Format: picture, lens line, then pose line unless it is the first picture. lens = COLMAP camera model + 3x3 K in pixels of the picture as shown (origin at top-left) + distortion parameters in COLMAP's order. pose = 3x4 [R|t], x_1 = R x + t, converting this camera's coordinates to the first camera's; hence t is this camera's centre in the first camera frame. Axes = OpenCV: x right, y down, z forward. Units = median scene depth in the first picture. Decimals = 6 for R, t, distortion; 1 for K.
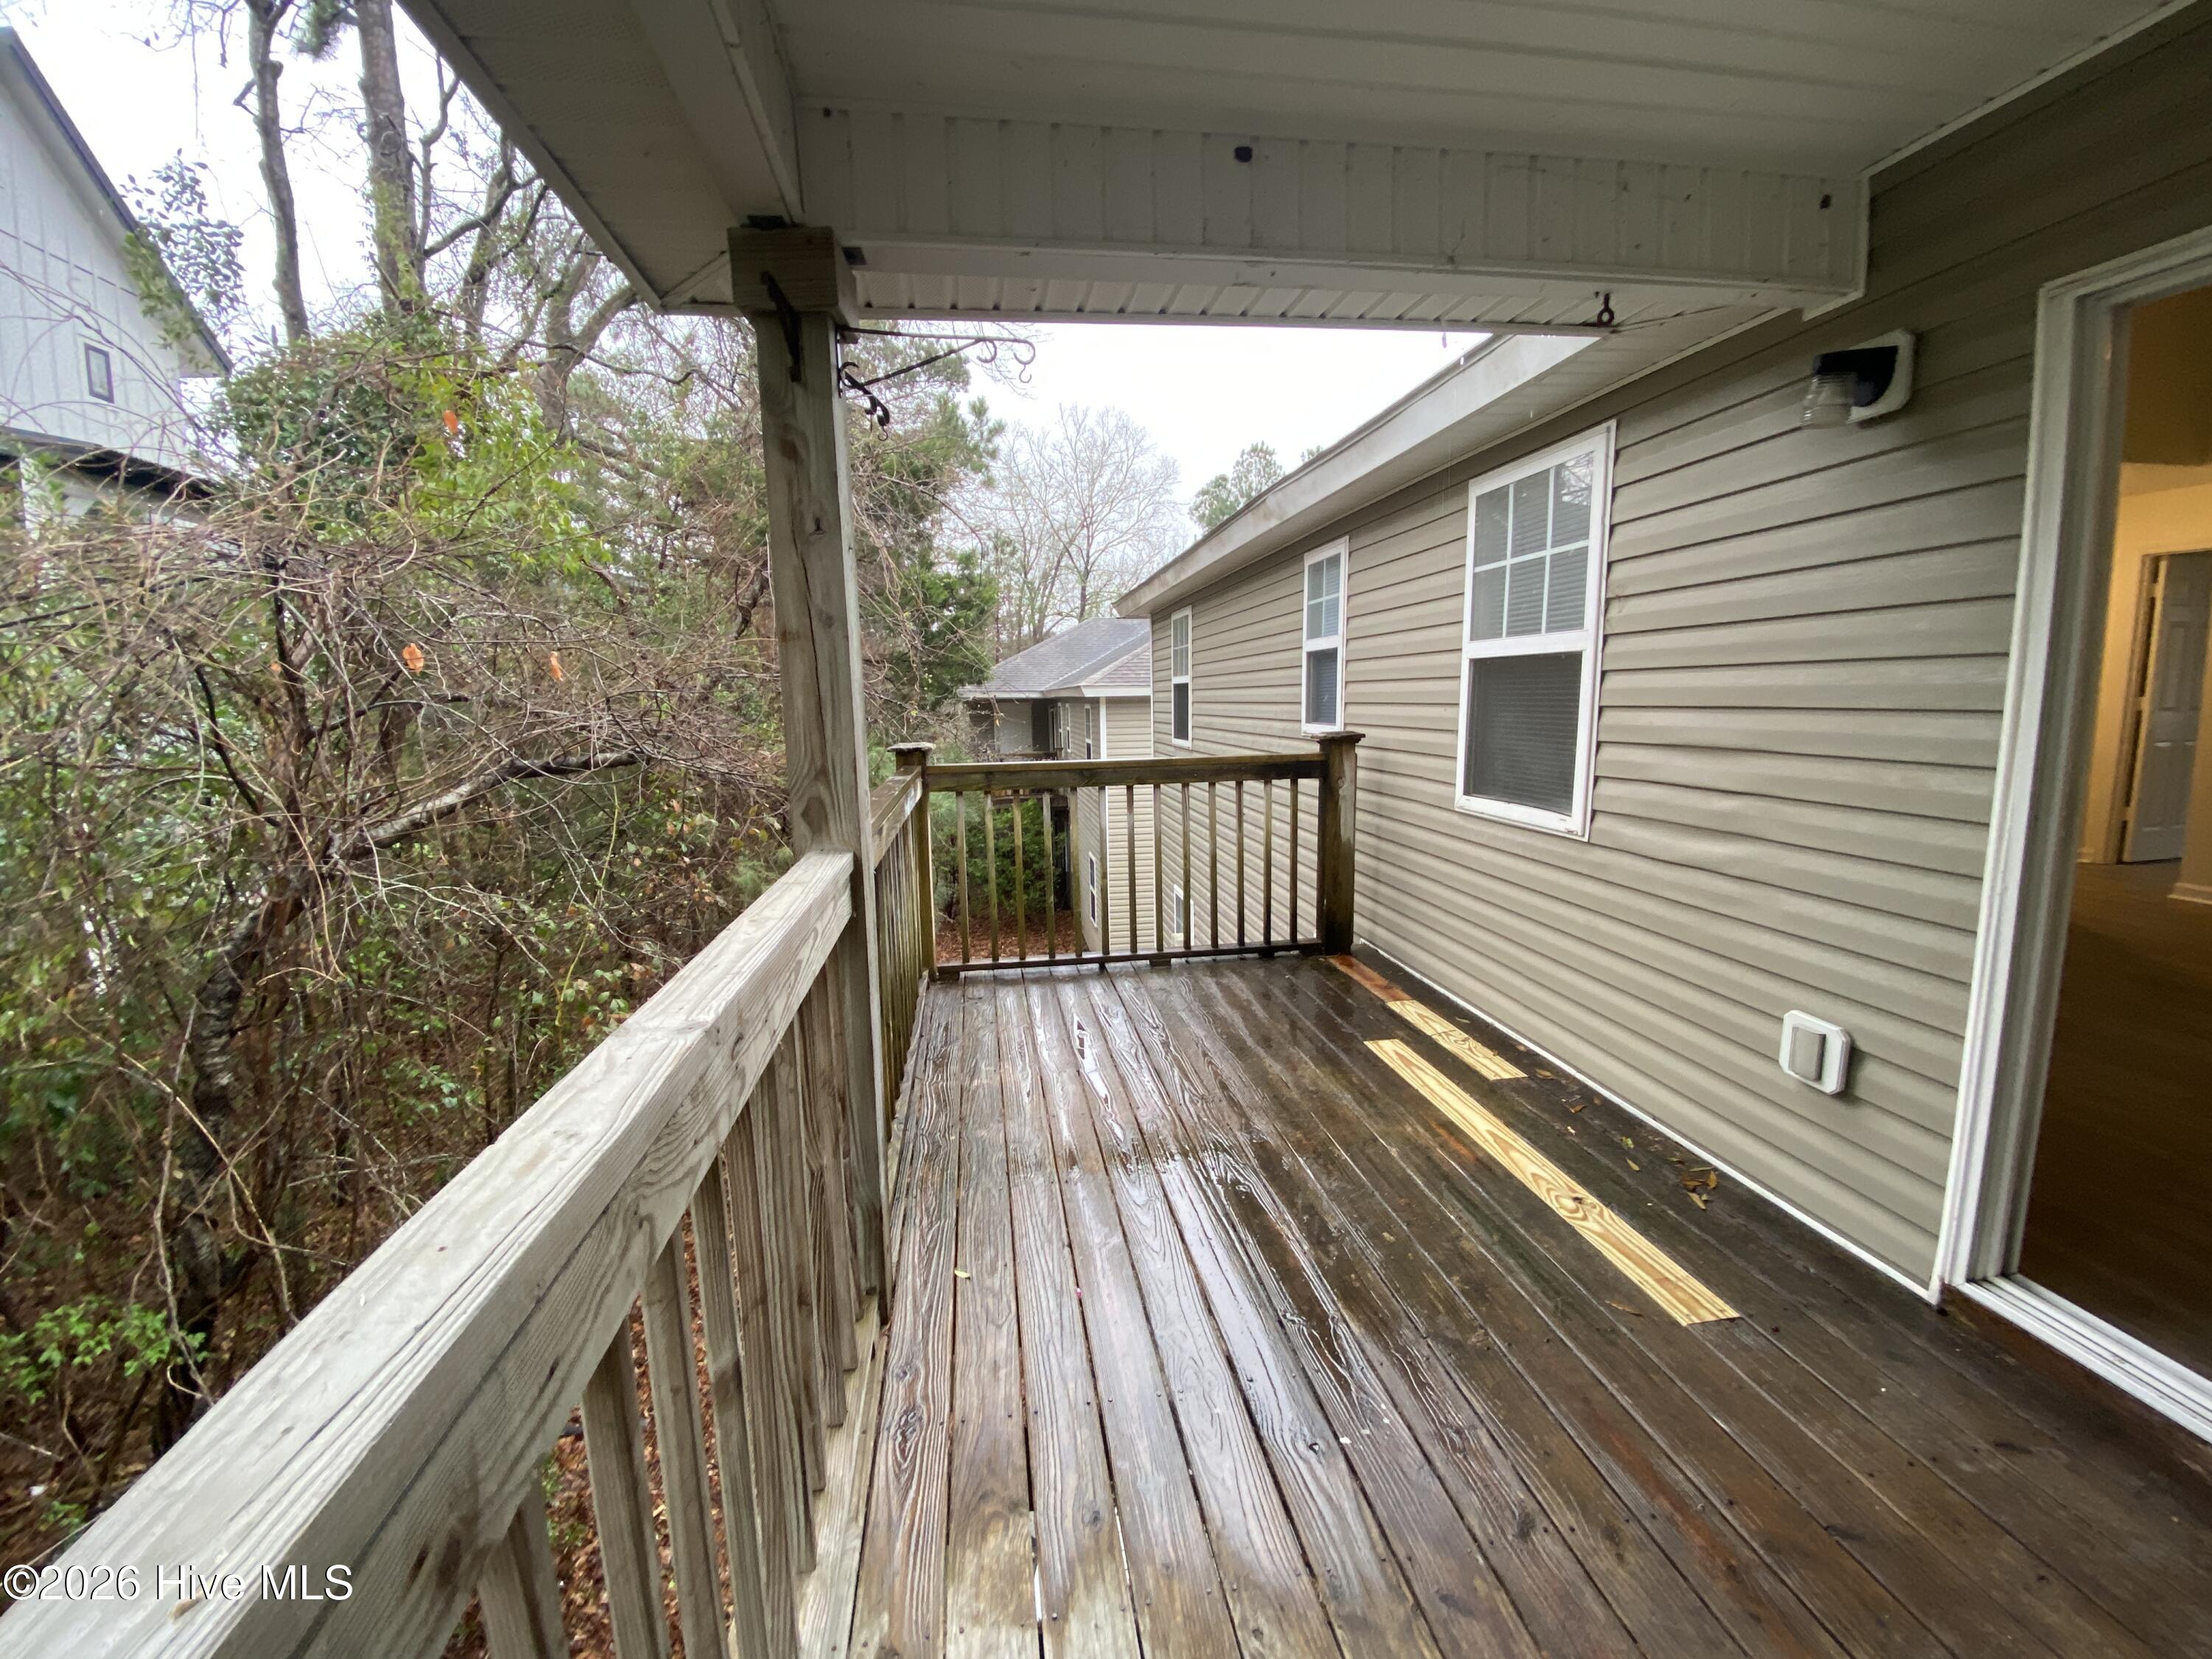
lens RADIAL K [[894.4, 0, 1098.4], [0, 894.4, 823.2], [0, 0, 1]] dist [0.008931, -0.014054]
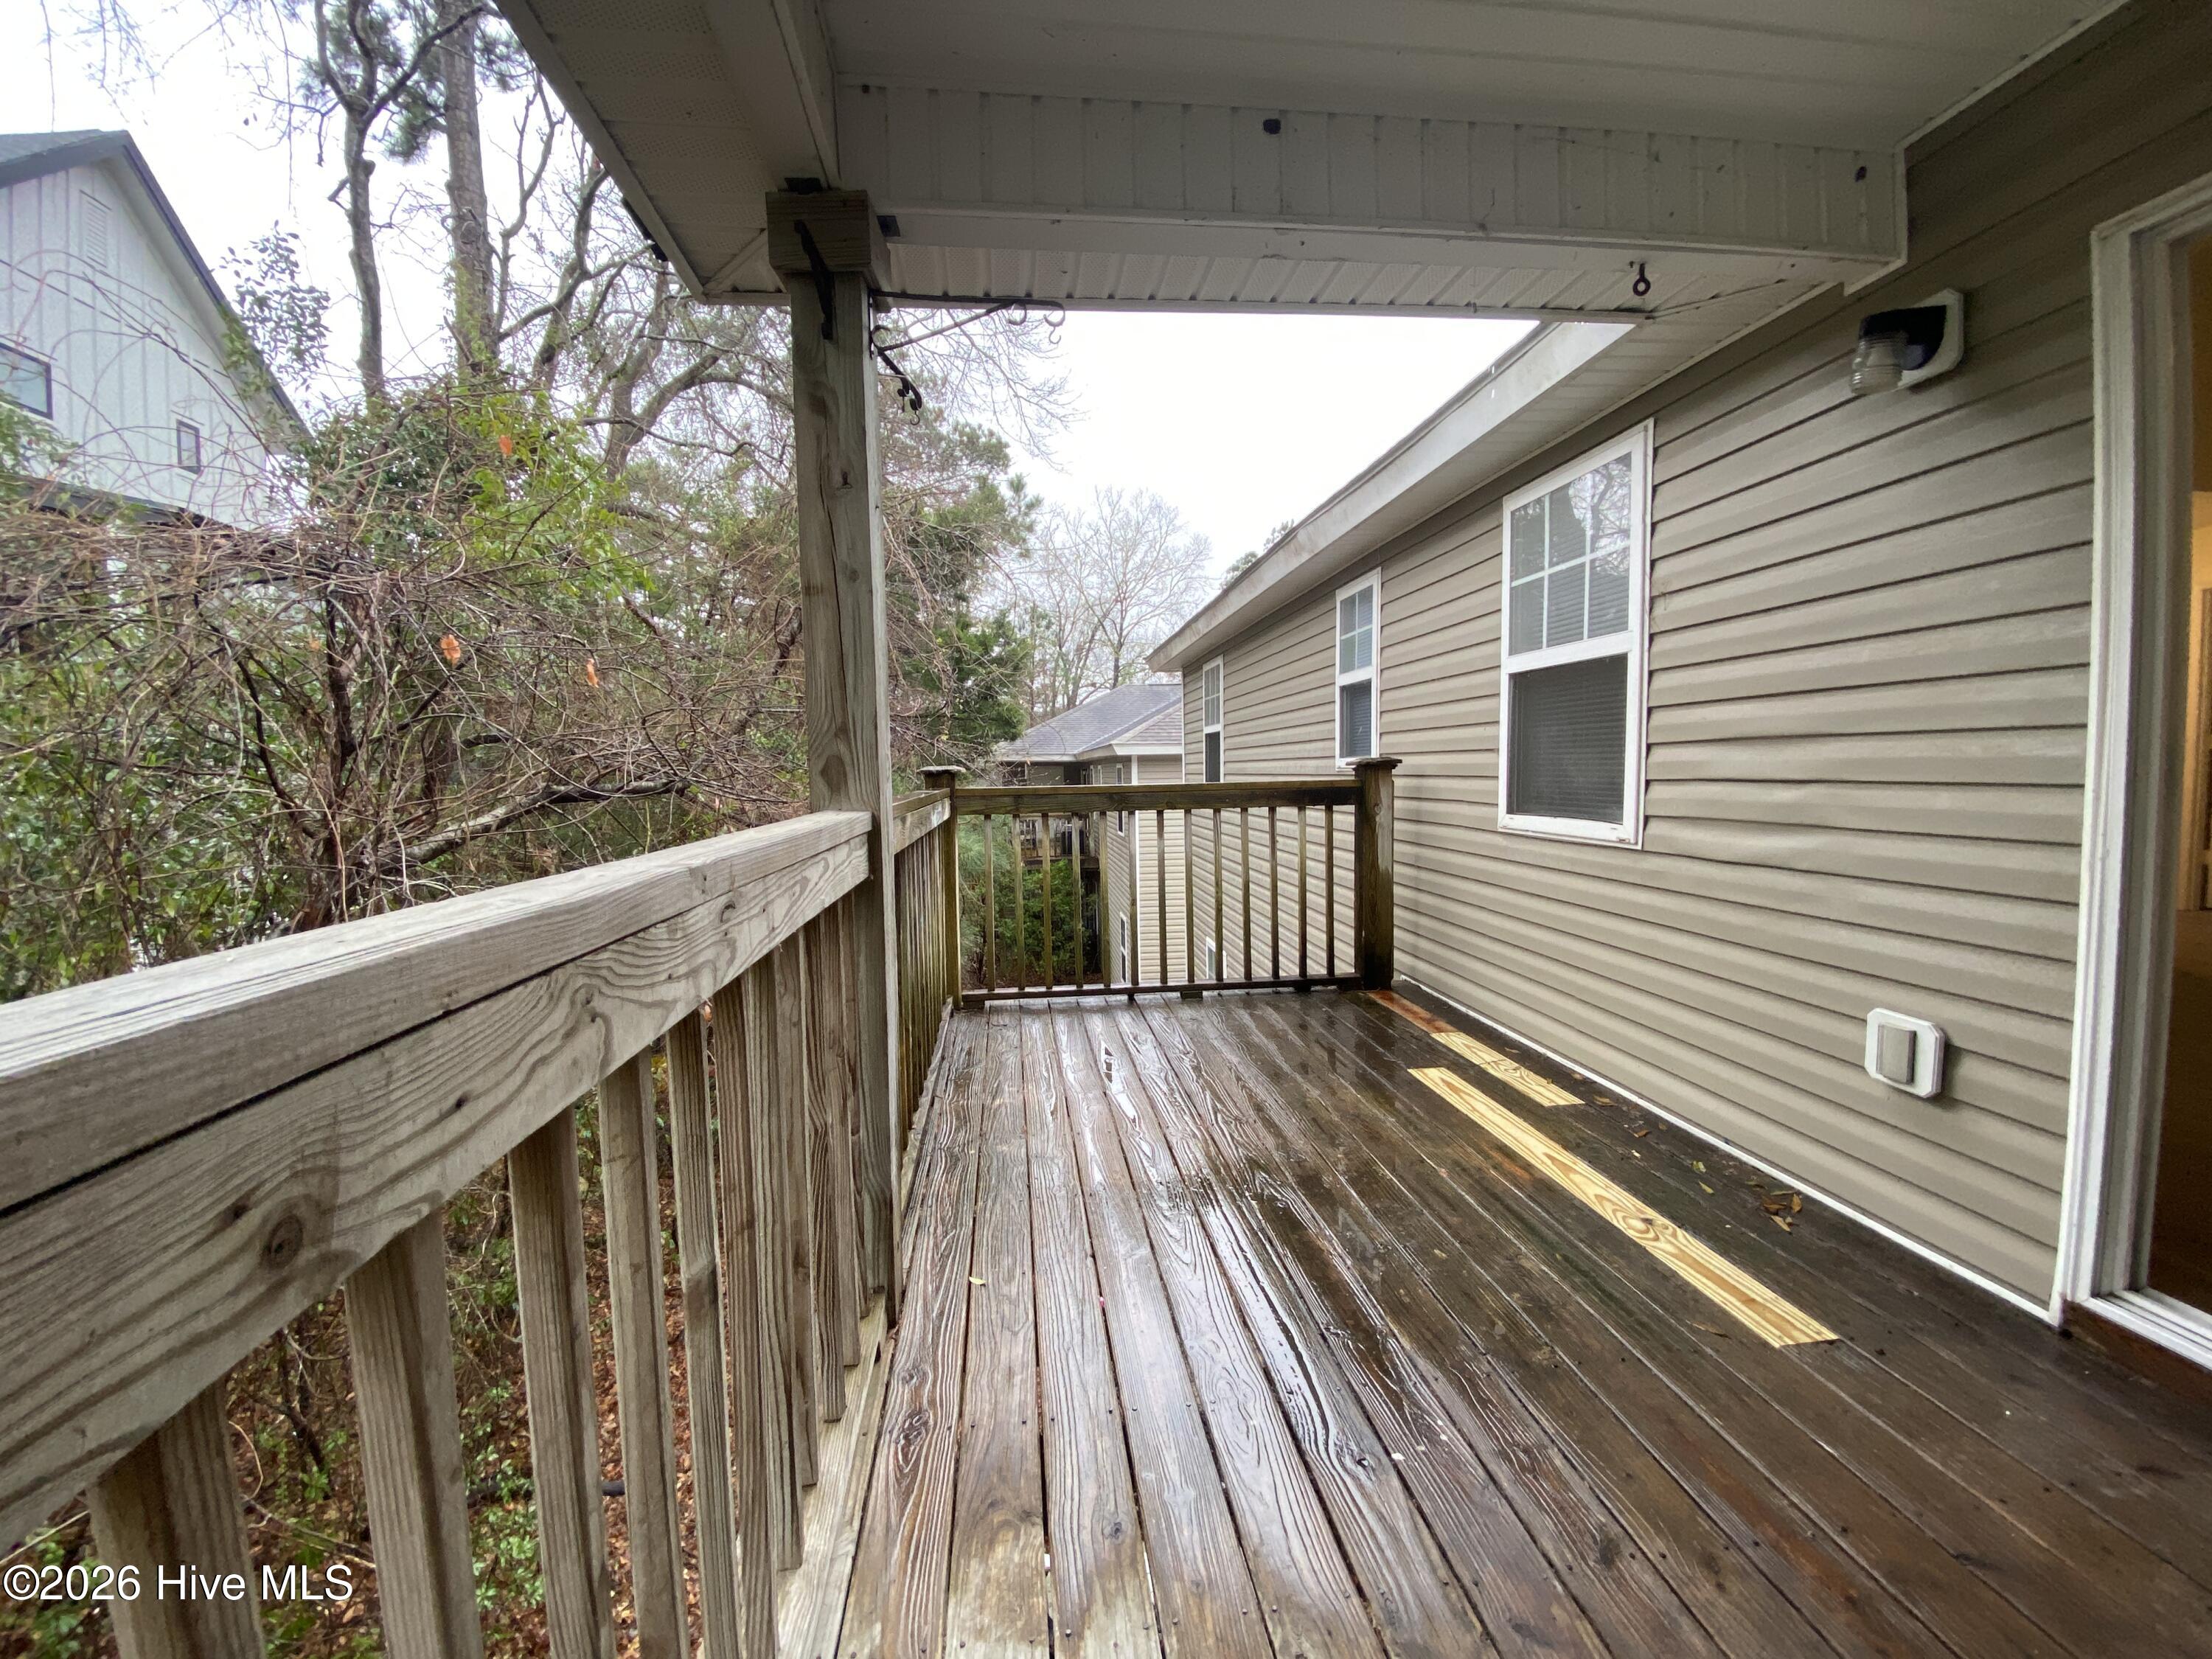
lens RADIAL K [[894.4, 0, 1099.7], [0, 894.4, 823.4], [0, 0, 1]] dist [0.008931, -0.014054]
pose [[0.999374, 0.005058, -0.035003, 0.005073], [-0.007857, 0.996741, -0.080282, 0.098979], [0.034482, 0.080506, 0.996157, 0.037682]]
